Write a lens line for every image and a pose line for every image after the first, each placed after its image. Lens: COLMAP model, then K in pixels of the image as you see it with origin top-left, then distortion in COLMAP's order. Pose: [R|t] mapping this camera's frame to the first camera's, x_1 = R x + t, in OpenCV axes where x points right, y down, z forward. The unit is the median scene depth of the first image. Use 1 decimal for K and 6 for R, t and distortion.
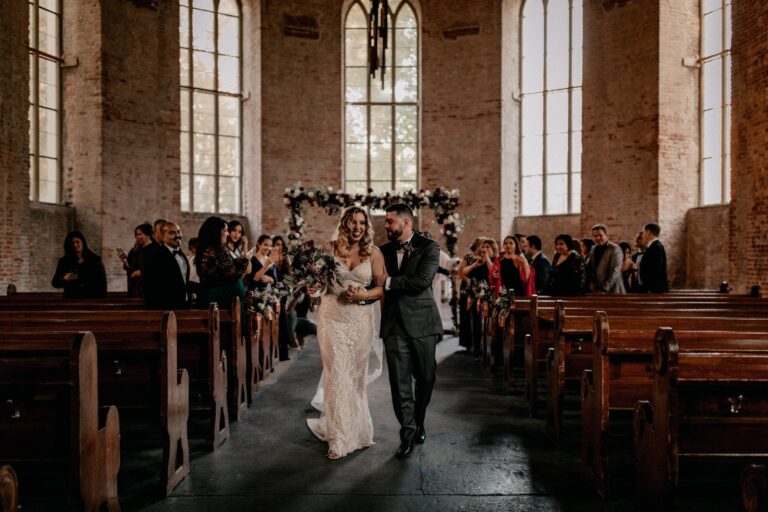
lens RADIAL K [[749.0, 0, 384.0], [0, 749.0, 256.0], [0, 0, 1]] dist [-0.015994, -0.023942]
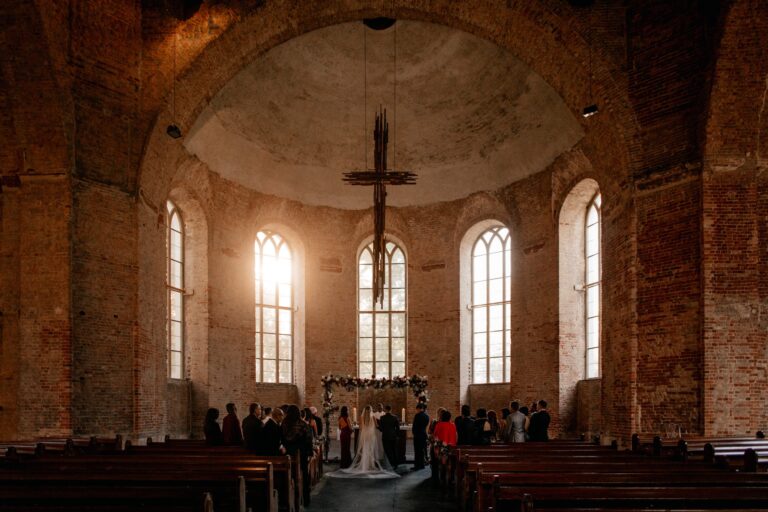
lens RADIAL K [[965.1, 0, 384.7], [0, 965.1, 272.8], [0, 0, 1]] dist [-0.237540, 0.019347]
pose [[0.999189, -0.001731, -0.040234, 0.084081], [0.000635, 0.999629, -0.027239, -0.235974], [0.040266, 0.027191, 0.998819, -1.016619]]
